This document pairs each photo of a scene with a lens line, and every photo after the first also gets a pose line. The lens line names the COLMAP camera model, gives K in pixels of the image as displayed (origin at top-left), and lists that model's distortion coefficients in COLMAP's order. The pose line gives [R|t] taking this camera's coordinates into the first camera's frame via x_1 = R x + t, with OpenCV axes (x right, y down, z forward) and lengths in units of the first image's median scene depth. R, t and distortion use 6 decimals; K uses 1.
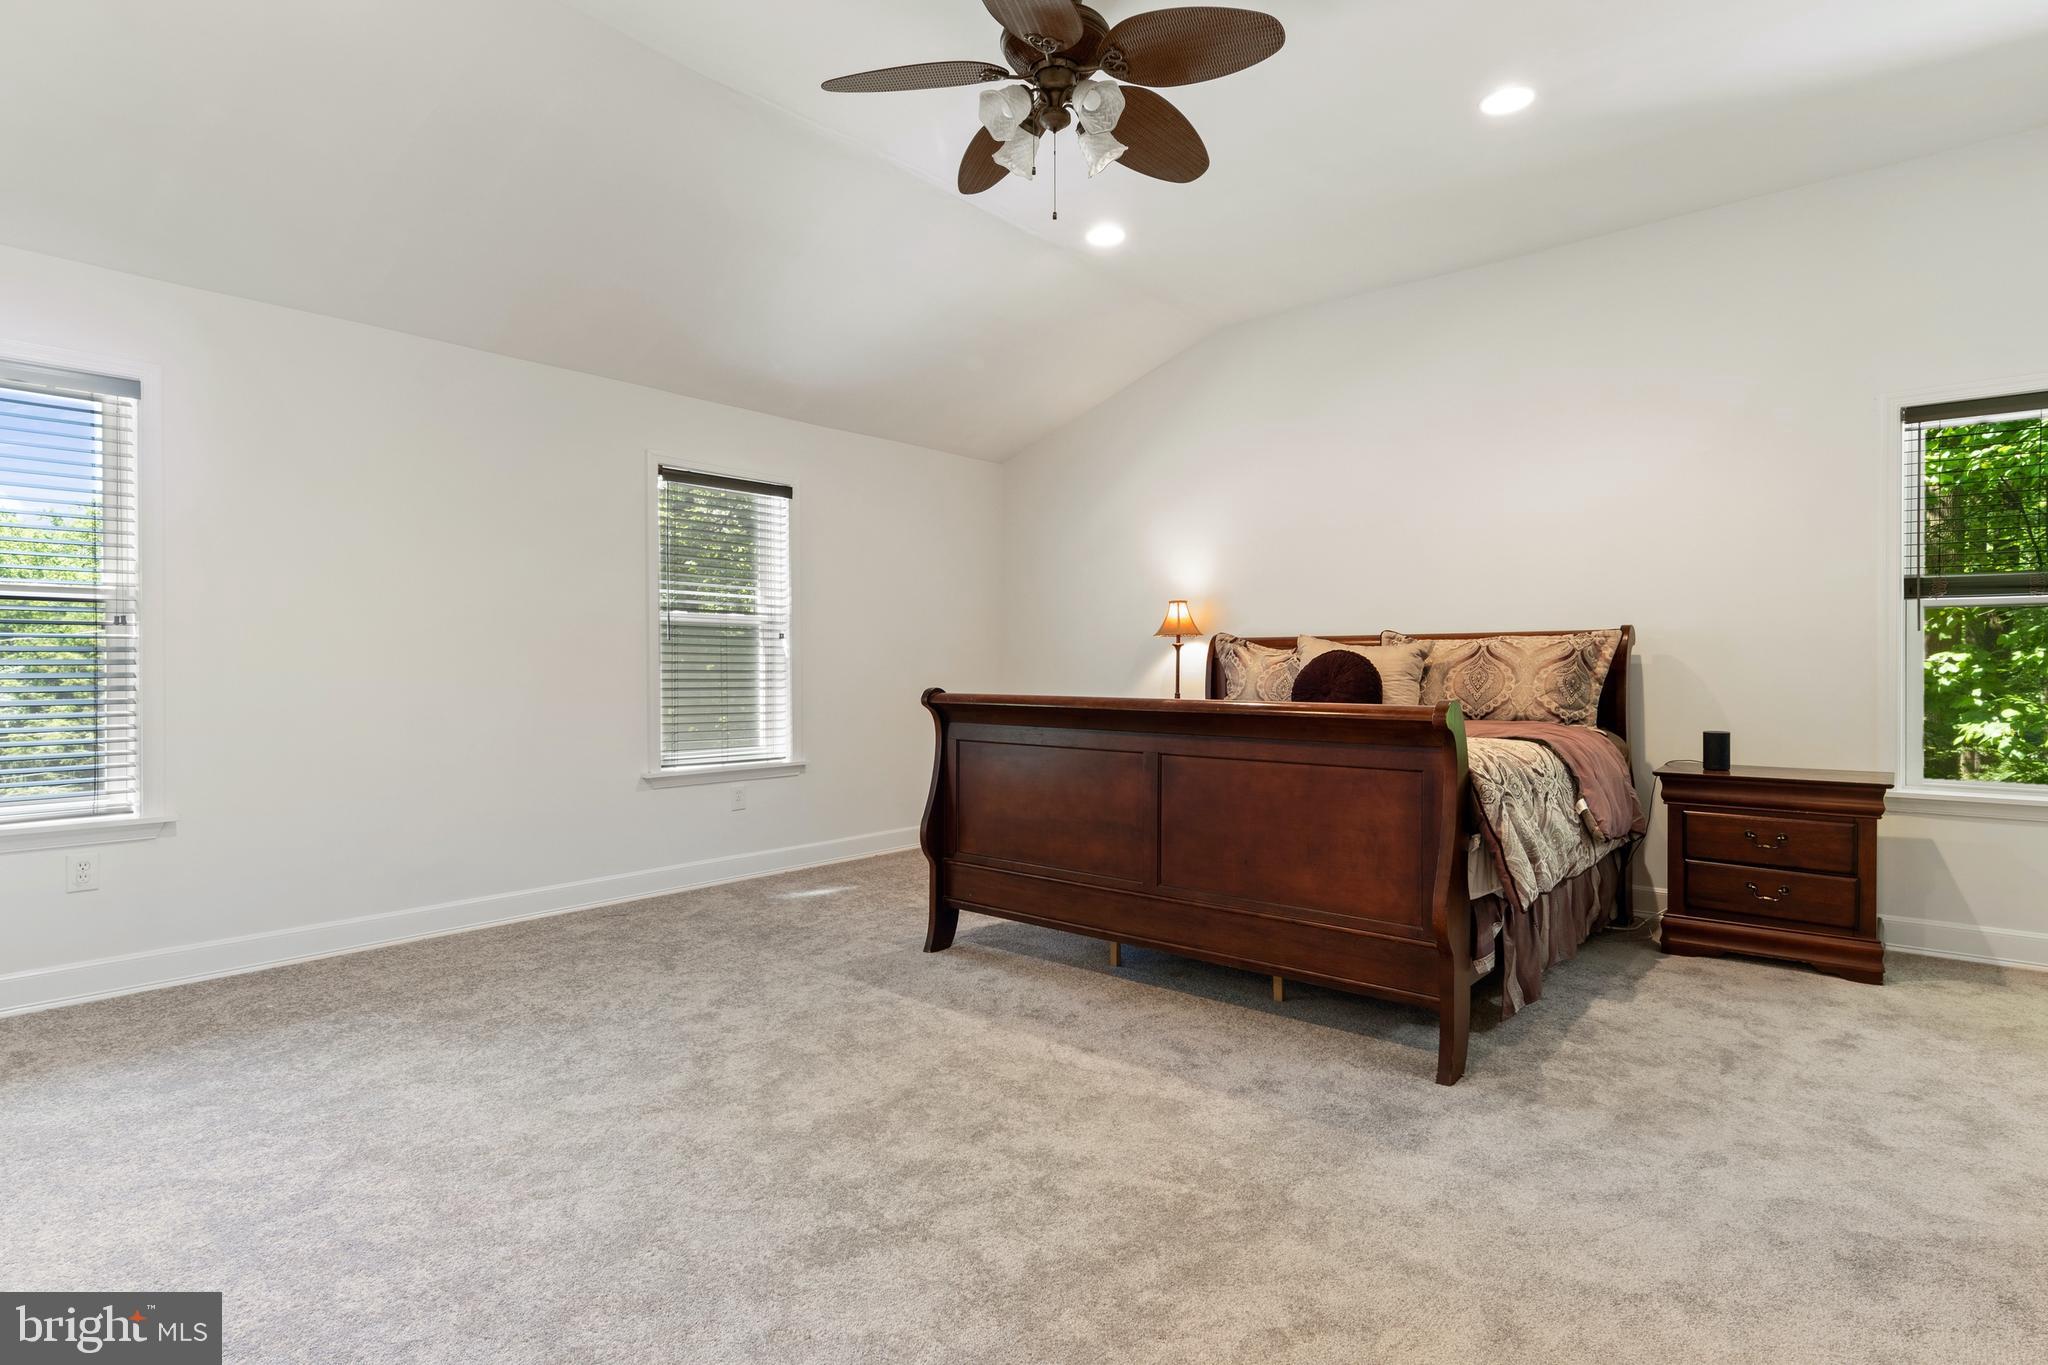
lens RADIAL K [[1055.9, 0, 1032.3], [0, 1055.9, 669.7], [0, 0, 1]] dist [0.013051, -0.004325]
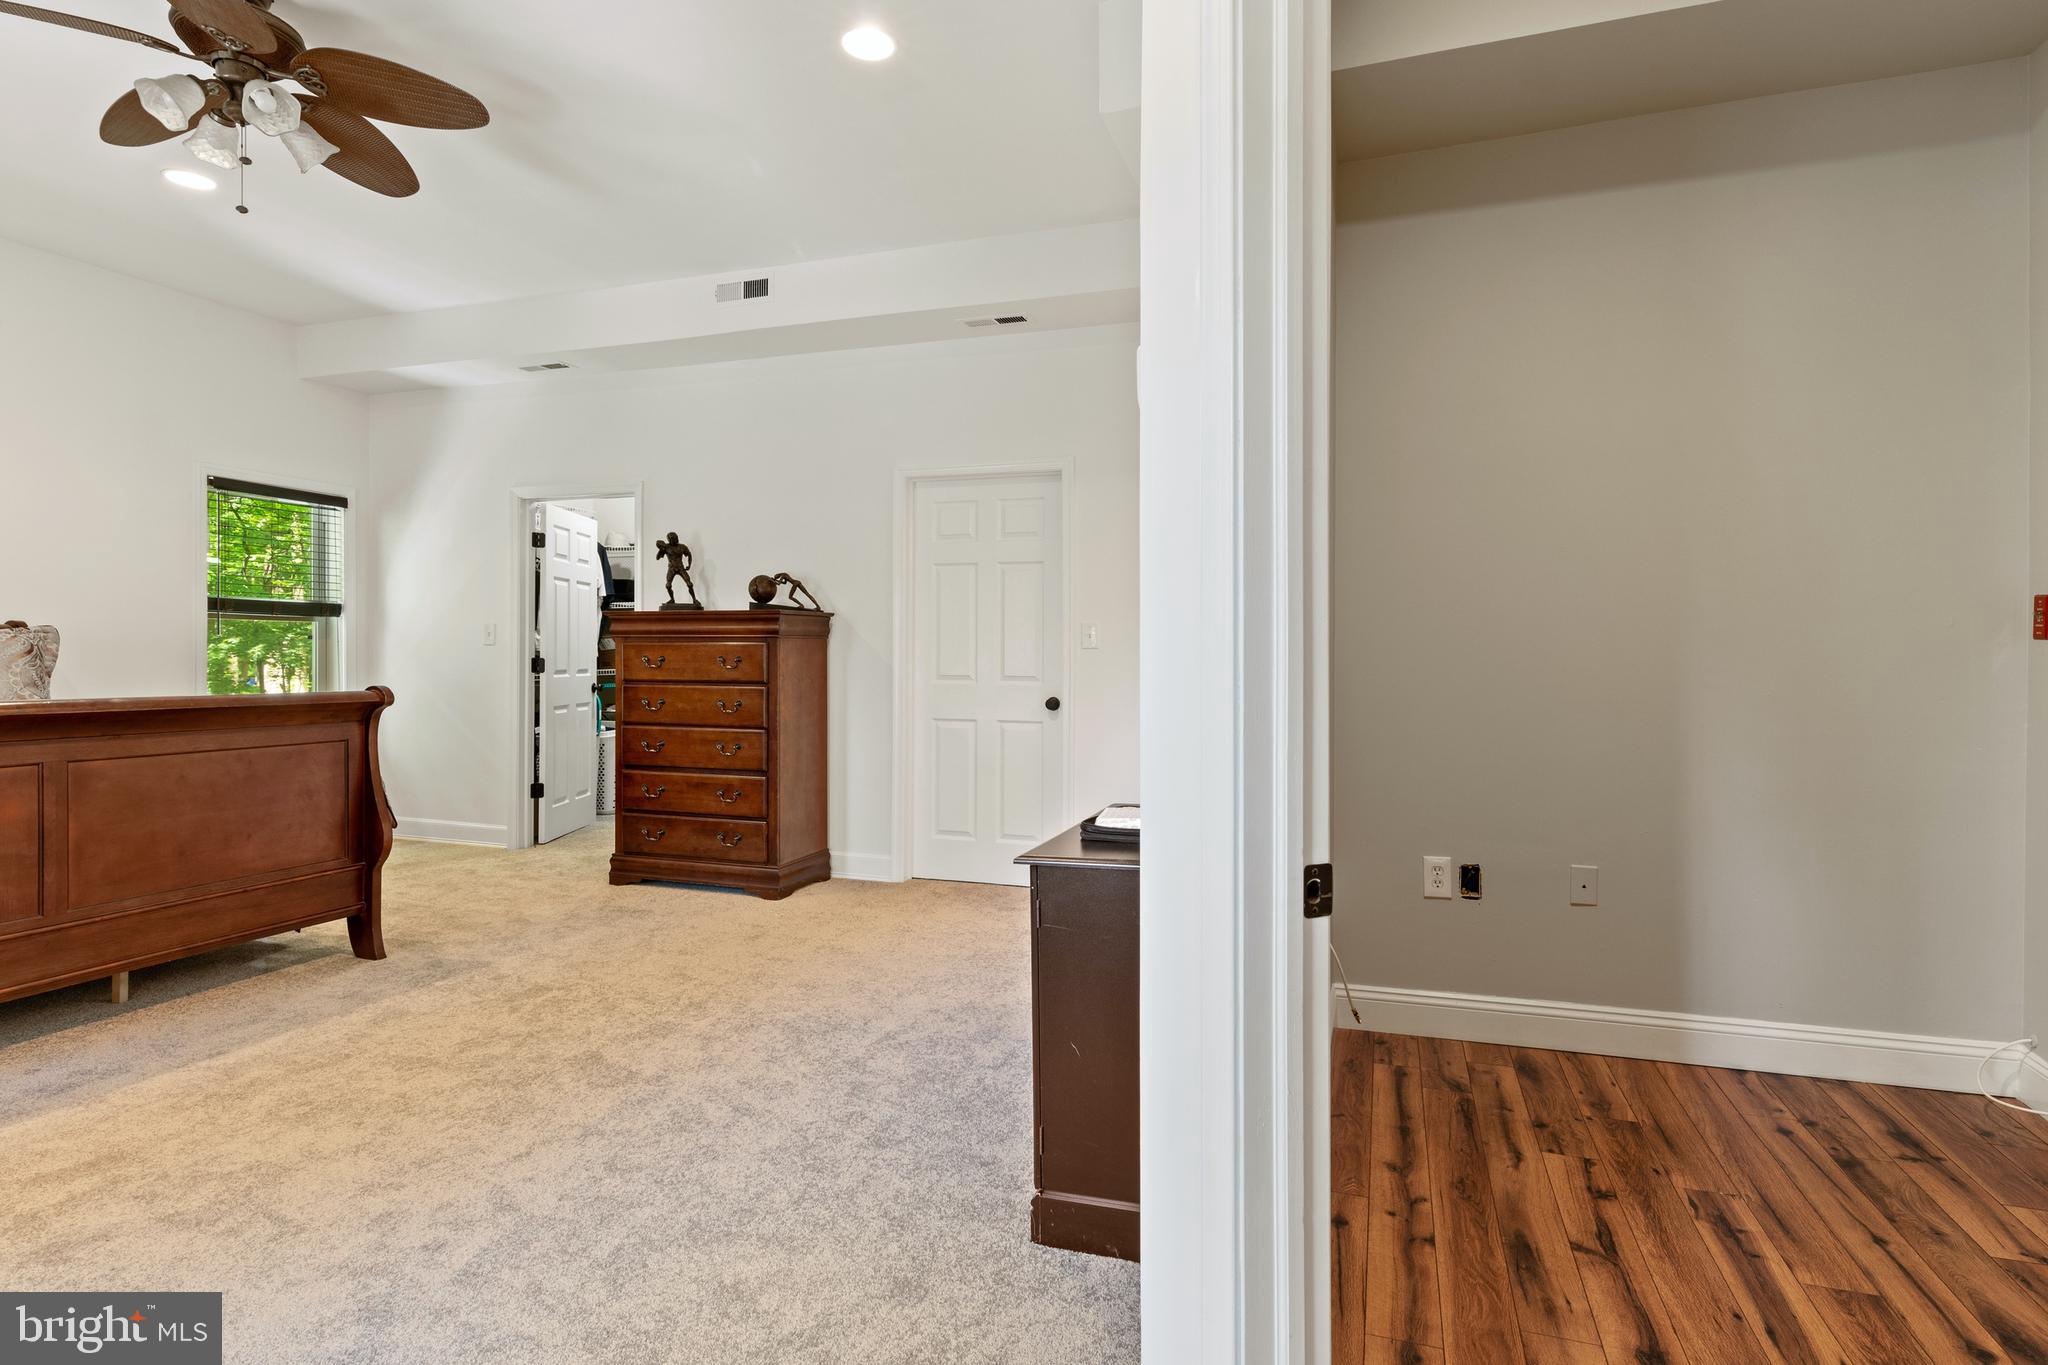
lens RADIAL K [[1055.9, 0, 1019.8], [0, 1055.9, 656.0], [0, 0, 1]] dist [0.013051, -0.004325]
pose [[-0.360518, -0.000047, 0.932752, -0.971377], [0.000137, 1.000000, 0.000103, -0.008620], [-0.932752, 0.000165, -0.360518, 0.565237]]
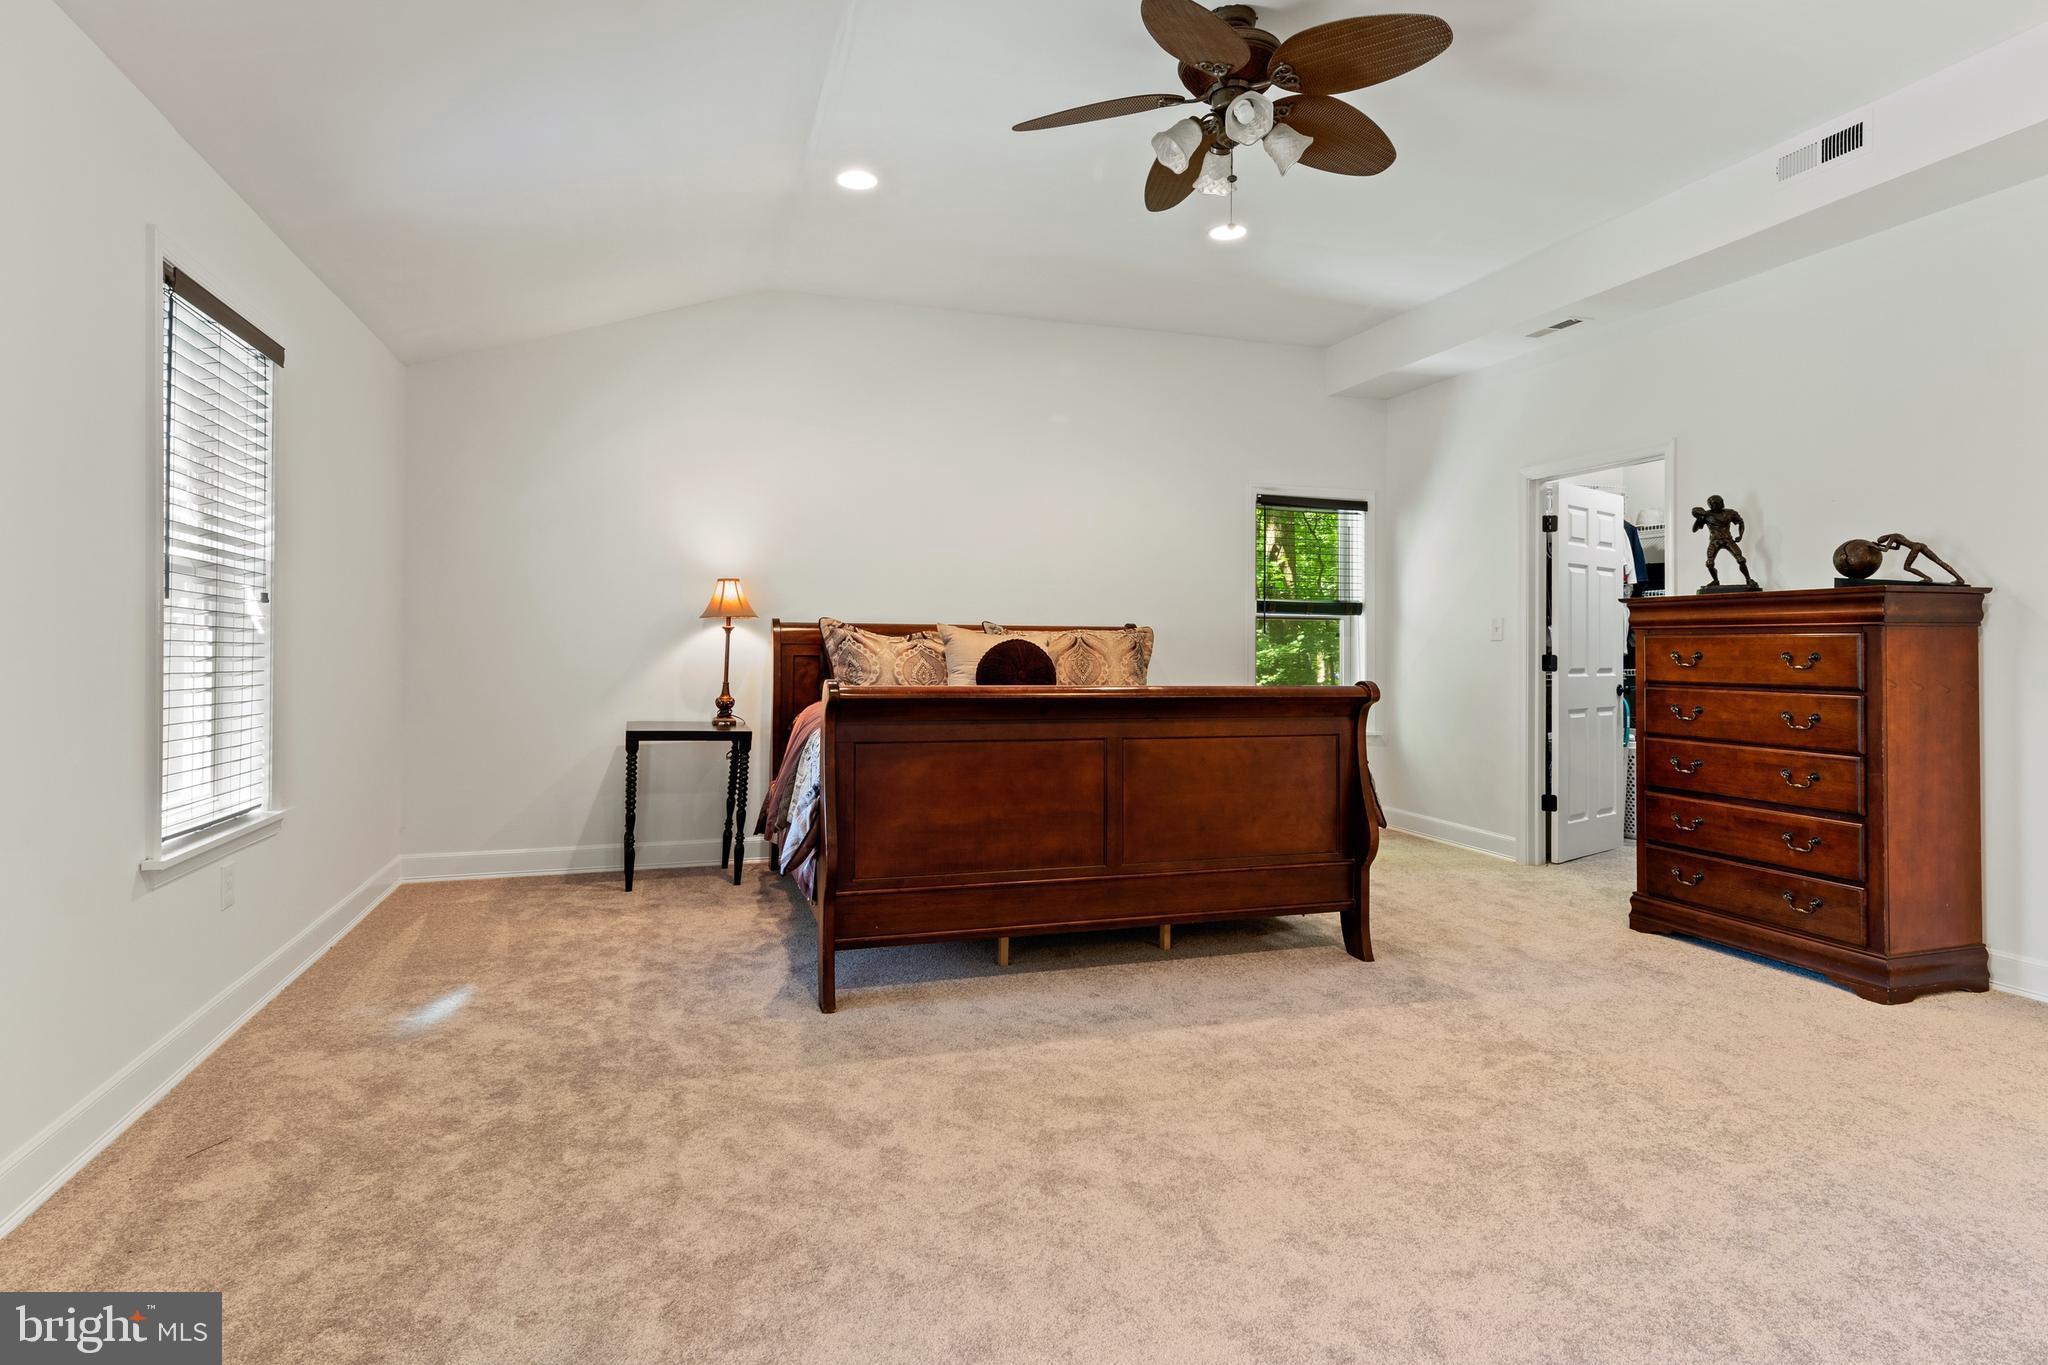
lens RADIAL K [[1055.9, 0, 1019.8], [0, 1055.9, 637.8], [0, 0, 1]] dist [0.013051, -0.004325]
pose [[0.524462, 0.014474, 0.851311, -0.807695], [-0.003619, 0.999884, -0.014770, -0.004613], [-0.851426, 0.004666, 0.524454, 0.524226]]
